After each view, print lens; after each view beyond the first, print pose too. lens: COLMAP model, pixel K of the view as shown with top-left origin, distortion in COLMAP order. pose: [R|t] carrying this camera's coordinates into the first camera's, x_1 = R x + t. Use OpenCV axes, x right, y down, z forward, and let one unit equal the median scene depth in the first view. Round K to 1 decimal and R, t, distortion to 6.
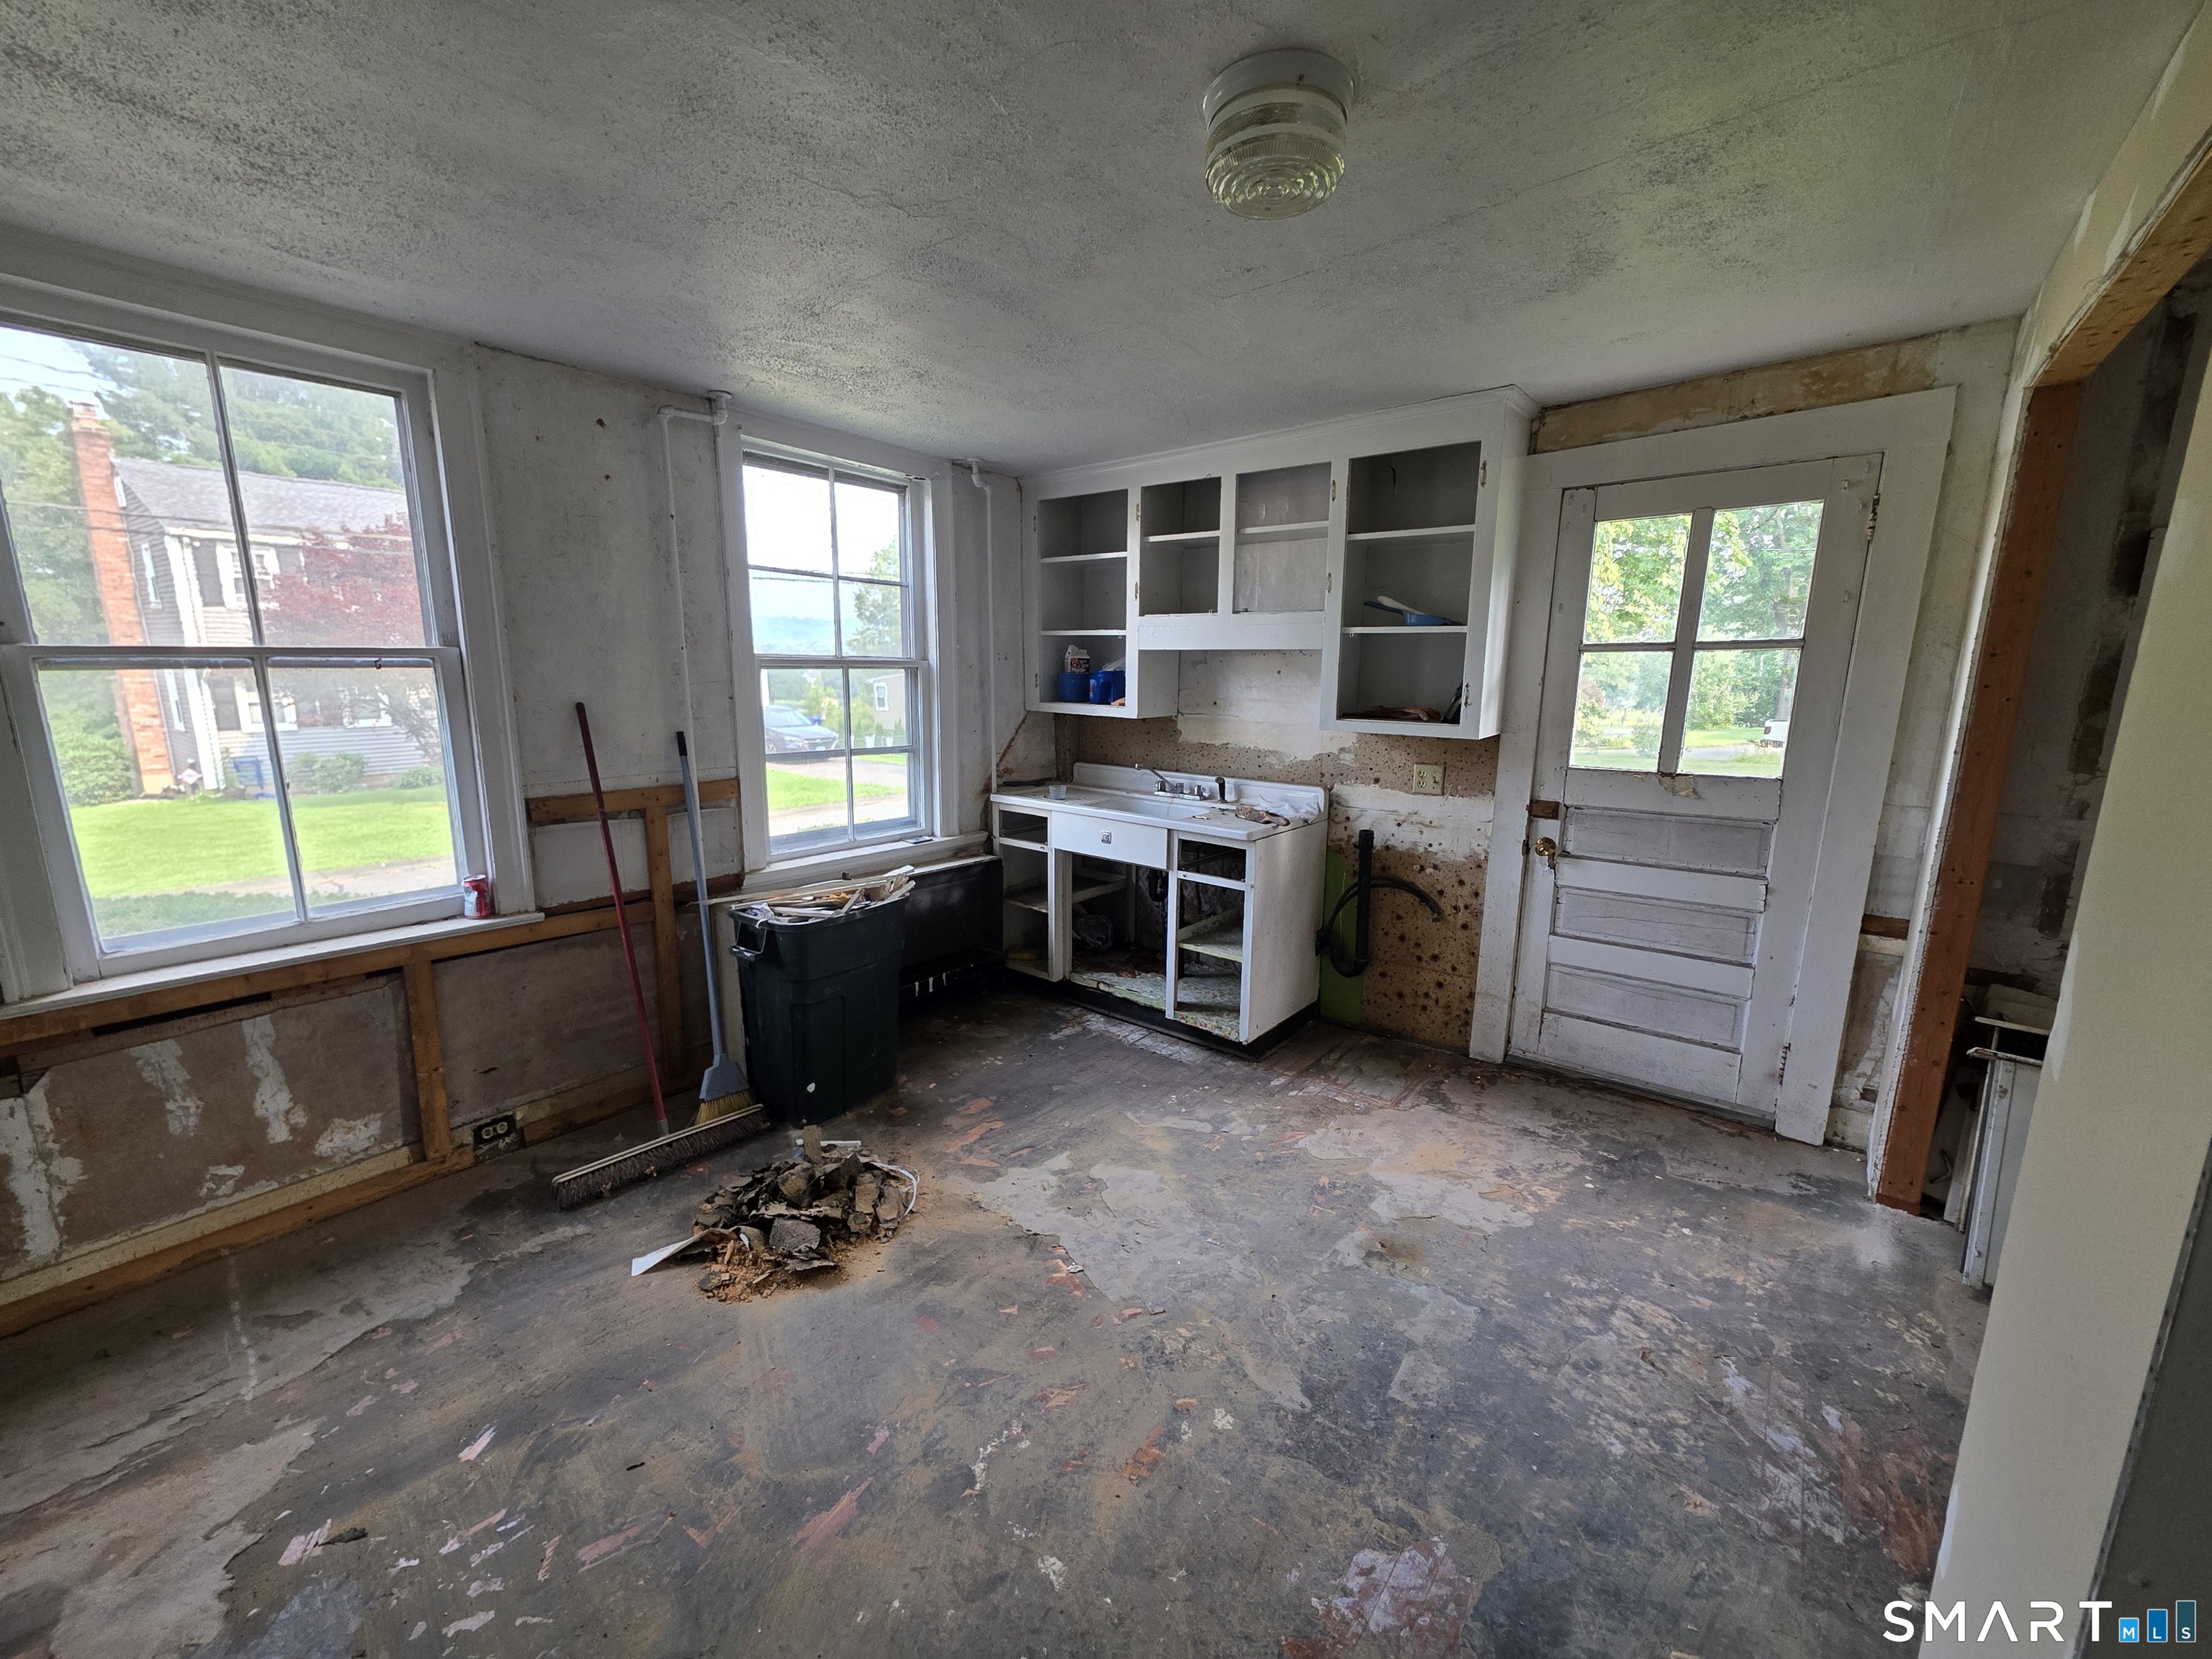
lens RADIAL K [[884.3, 0, 1121.2], [0, 884.3, 826.9], [0, 0, 1]] dist [-0.000925, 0.000204]
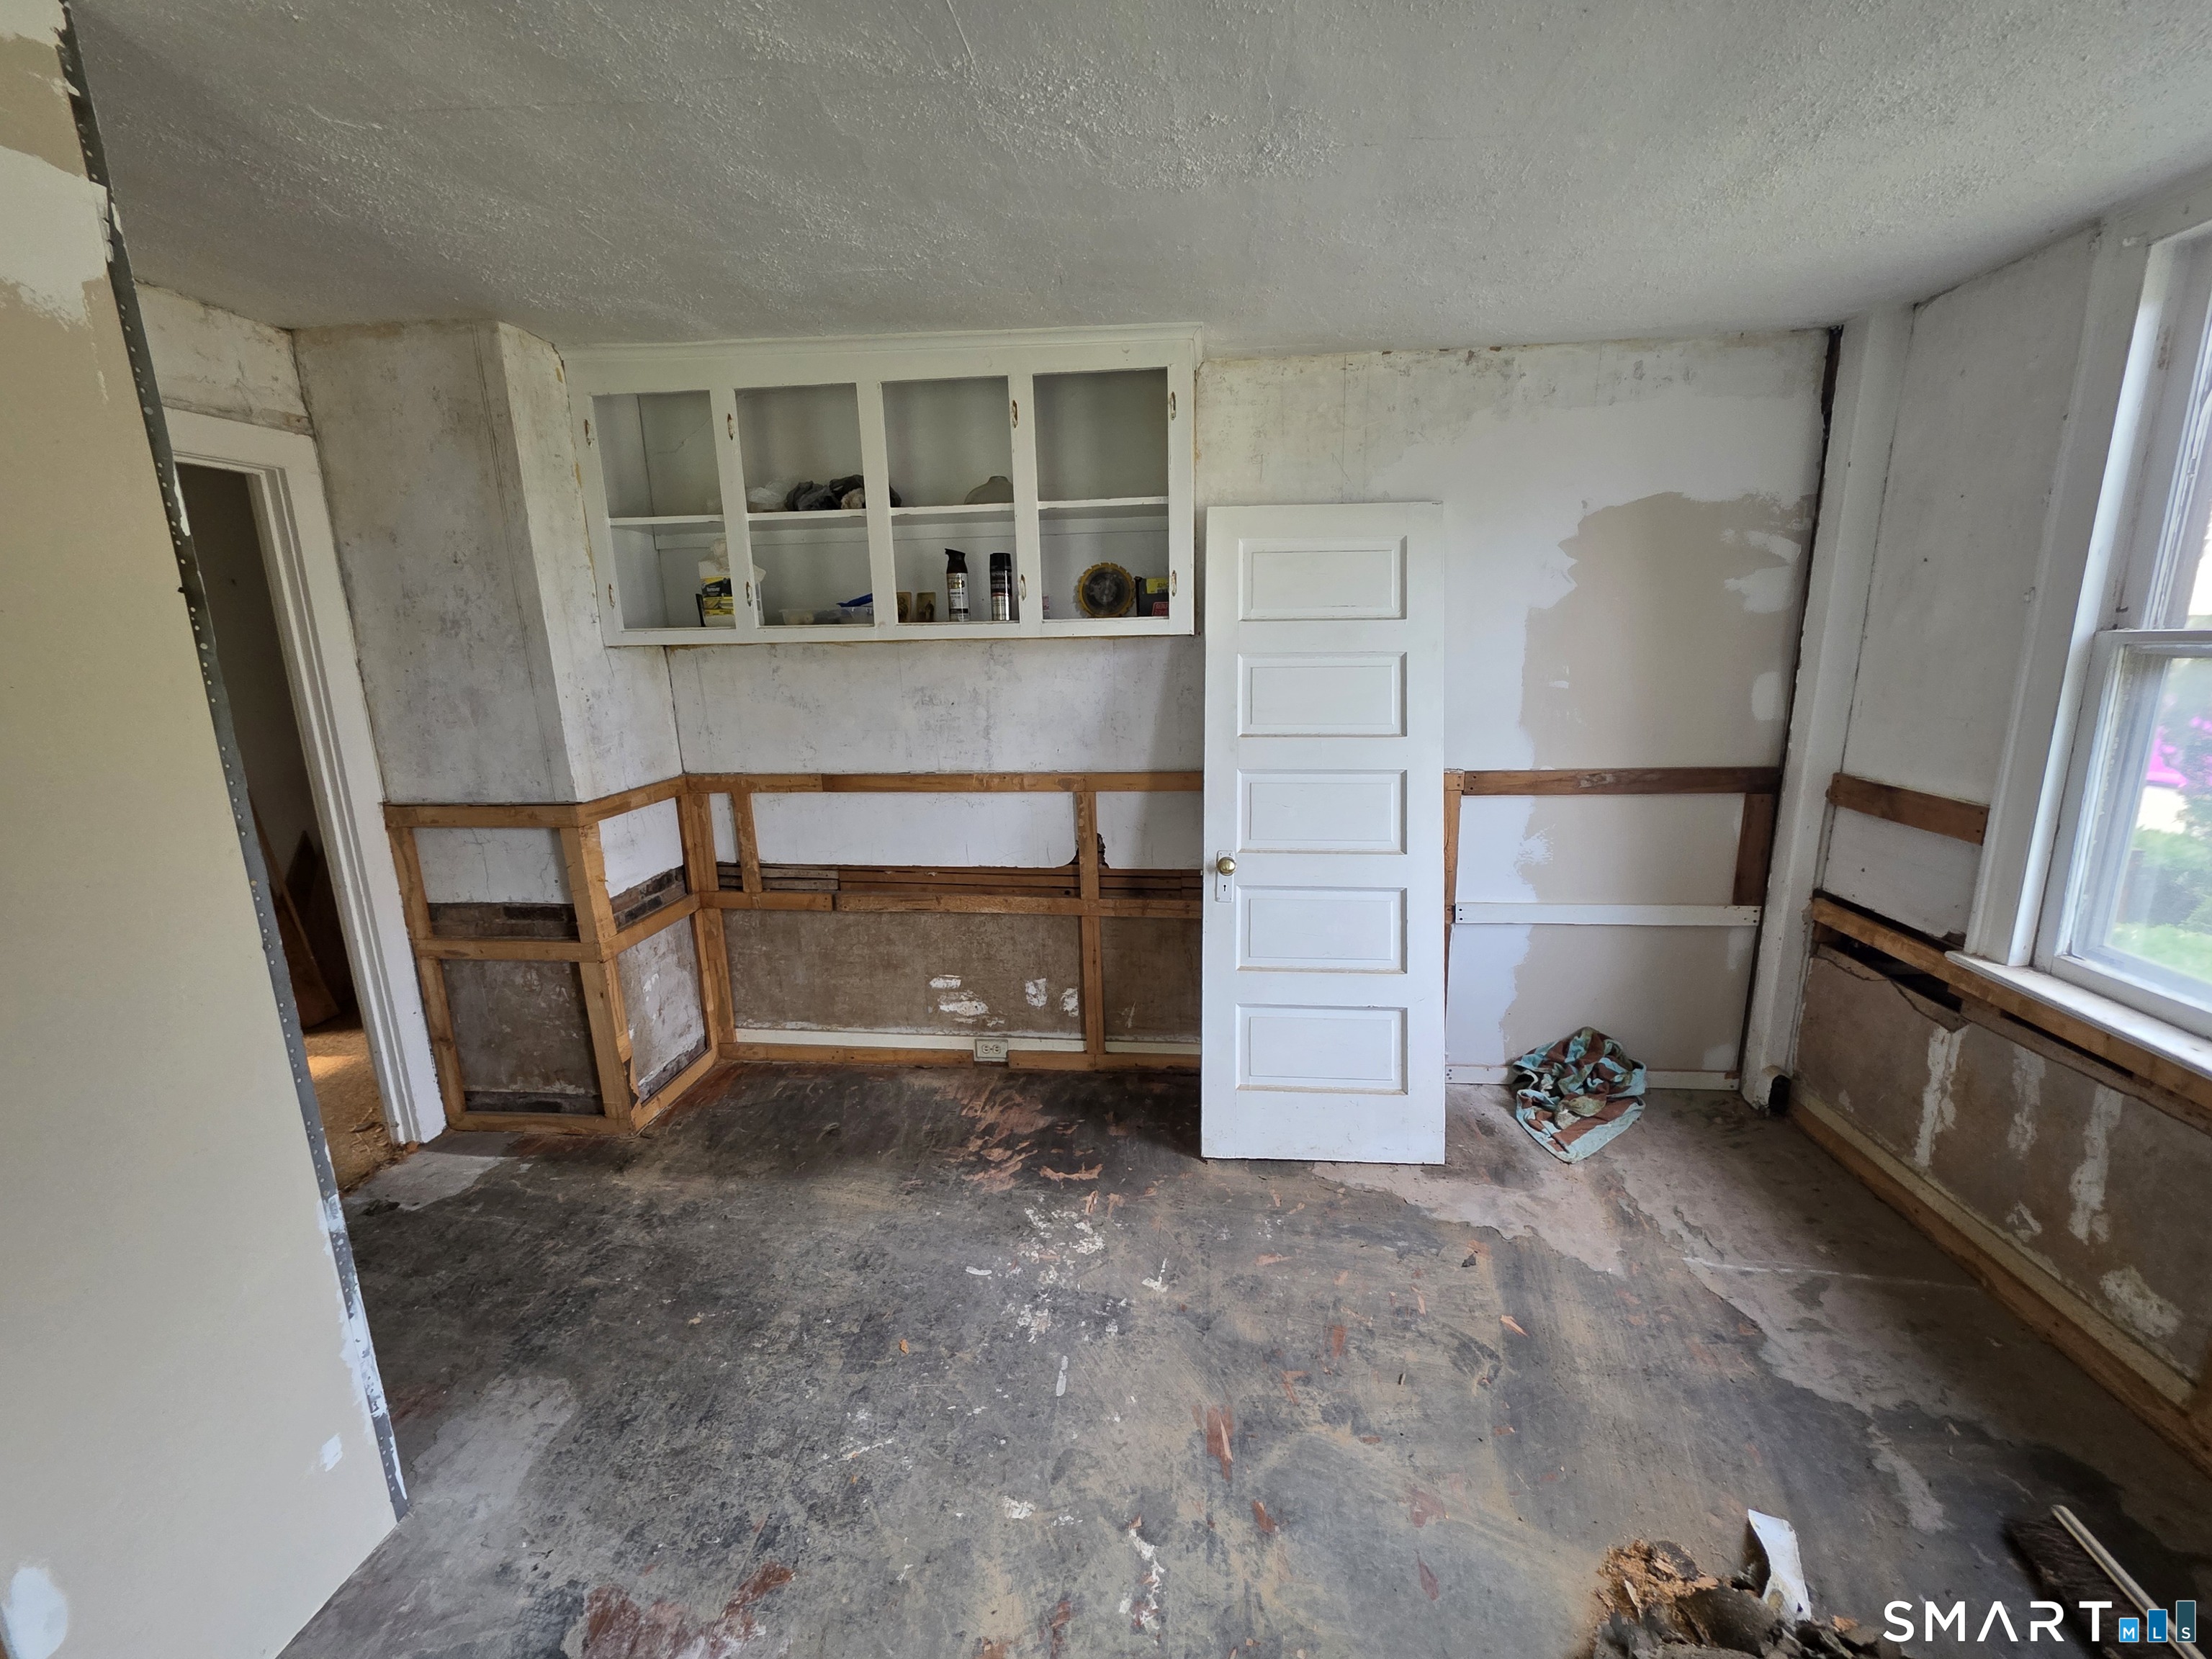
lens RADIAL K [[884.3, 0, 1123.3], [0, 884.3, 825.6], [0, 0, 1]] dist [-0.000925, 0.000204]
pose [[-0.841337, 0.121997, -0.526564, 0.132323], [-0.090592, 0.928588, 0.359886, -0.157588], [0.532866, 0.350488, -0.770203, 0.757489]]
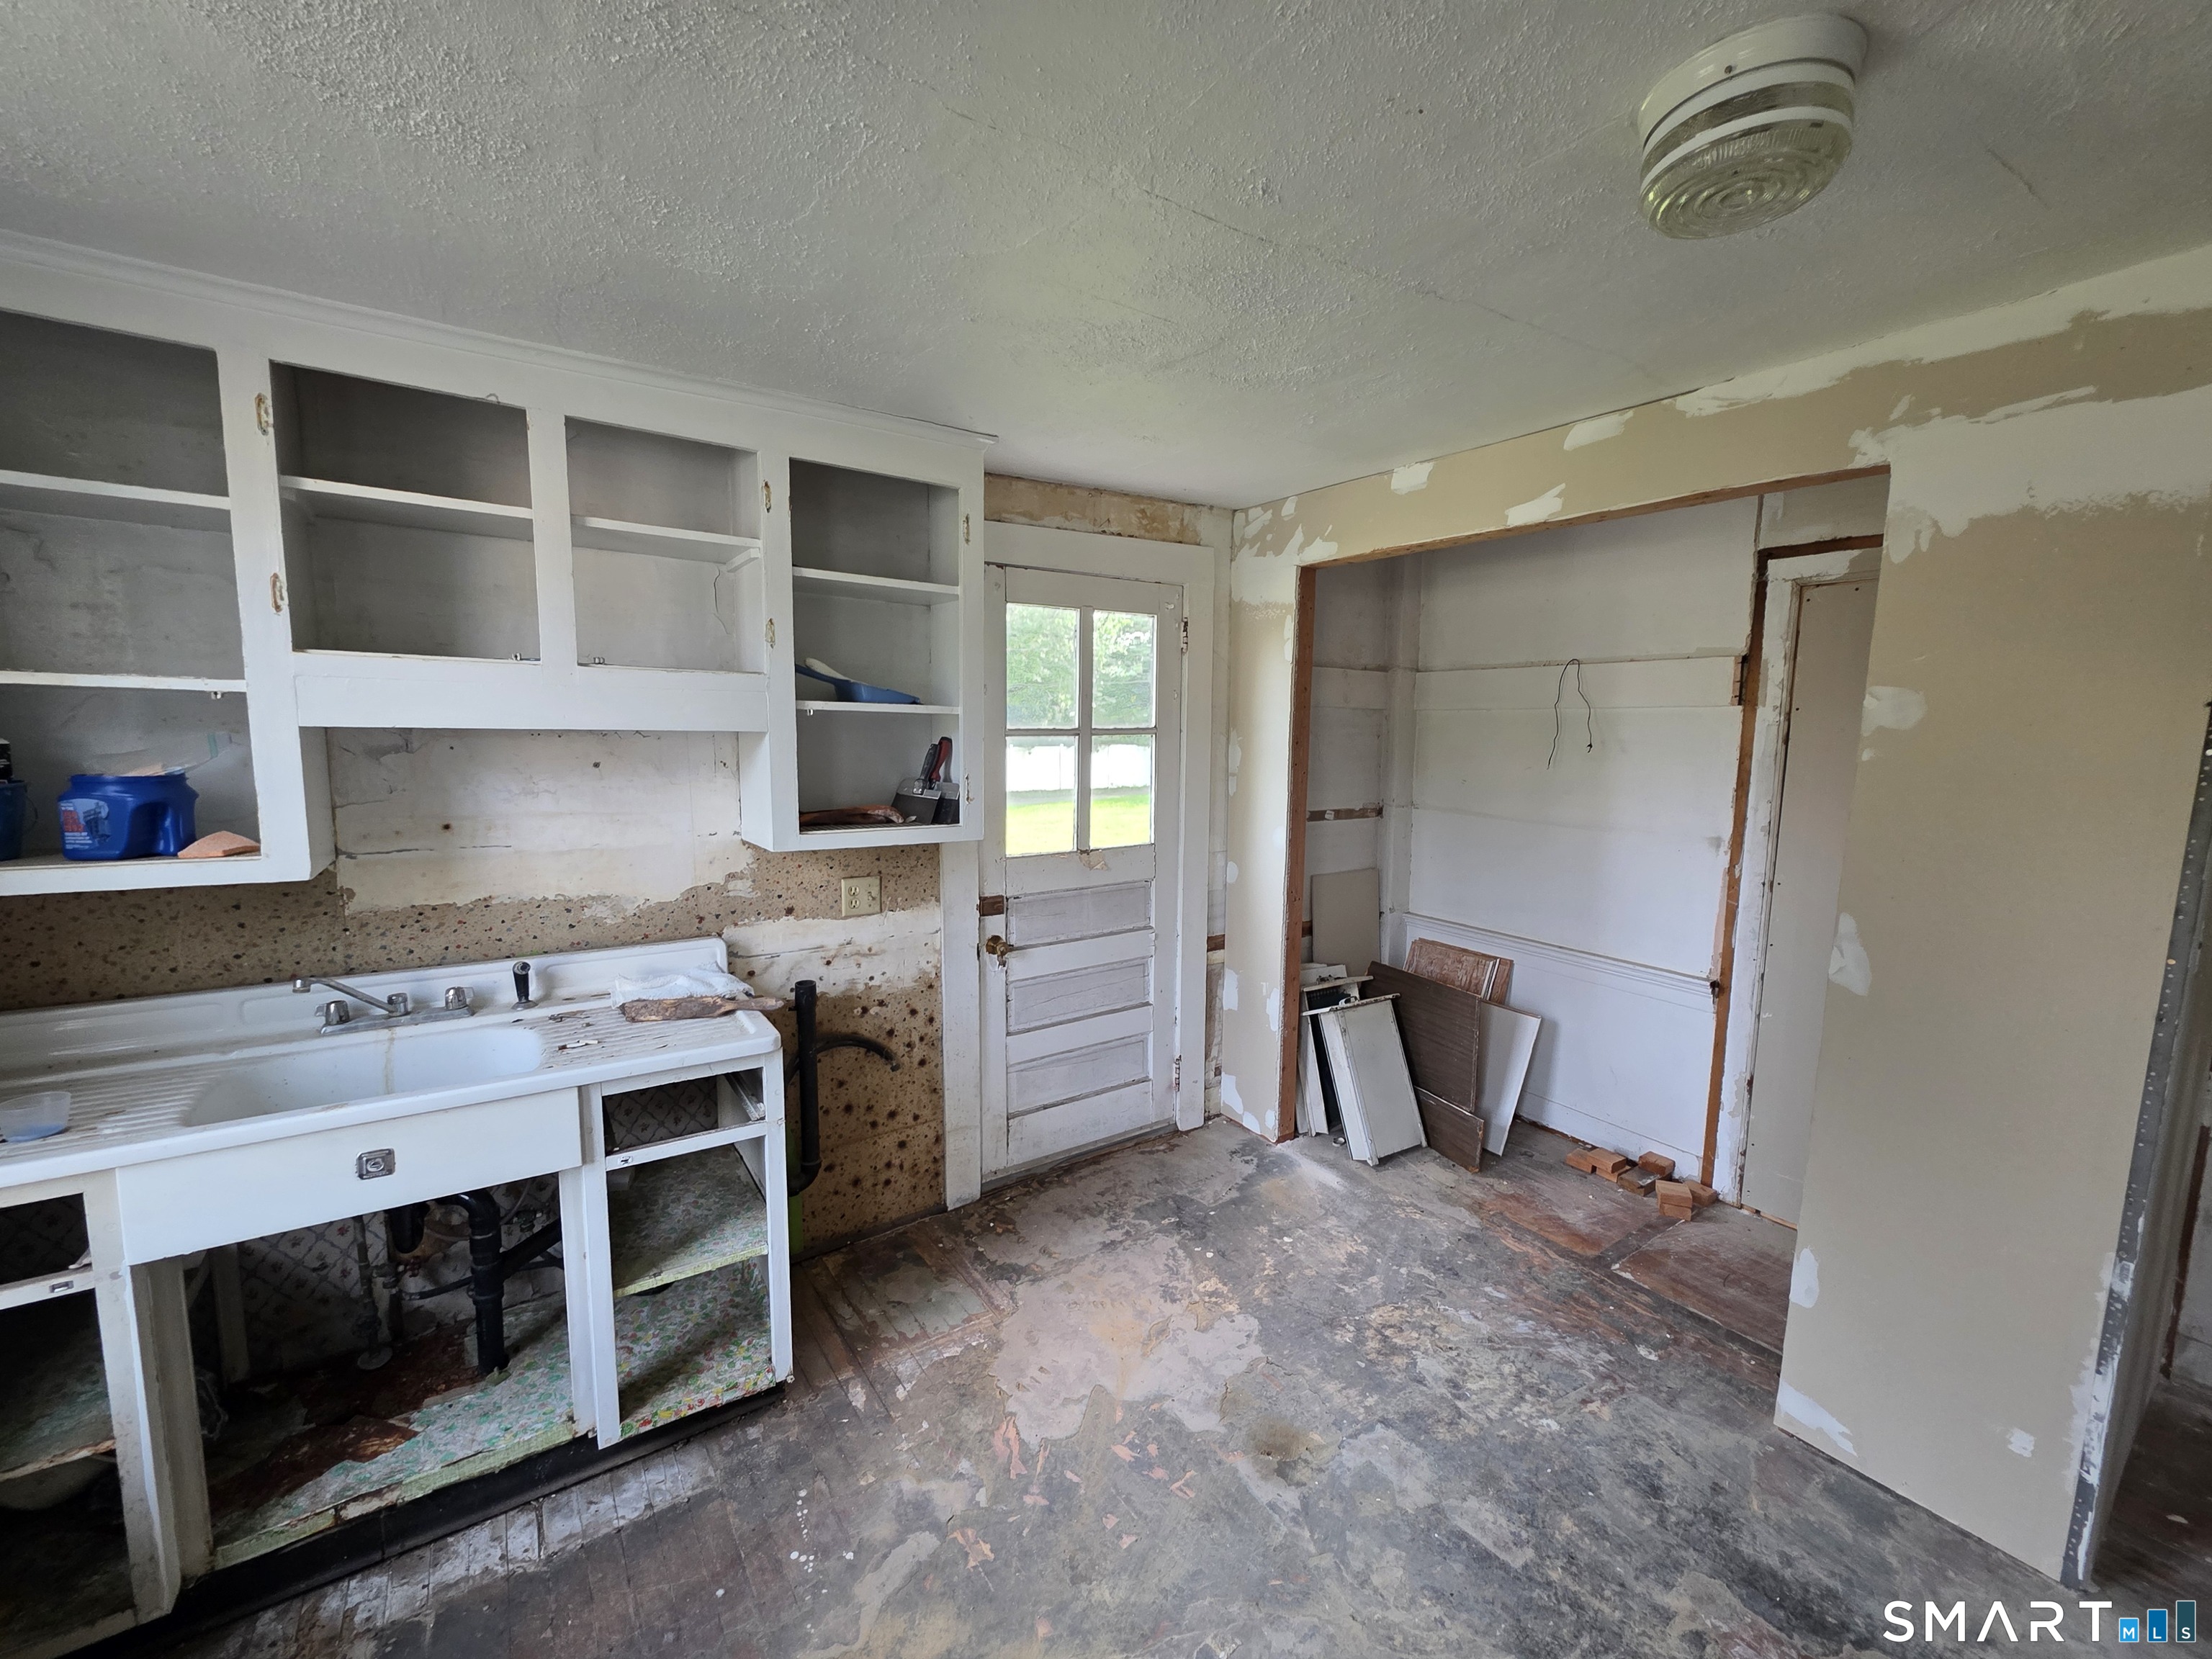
lens RADIAL K [[884.3, 0, 1109.2], [0, 884.3, 837.0], [0, 0, 1]] dist [-0.000925, 0.000204]
pose [[0.292939, -0.114306, 0.949274, -0.349537], [0.165004, 0.983976, 0.067565, -0.132529], [-0.941786, 0.136842, 0.307106, 0.597262]]
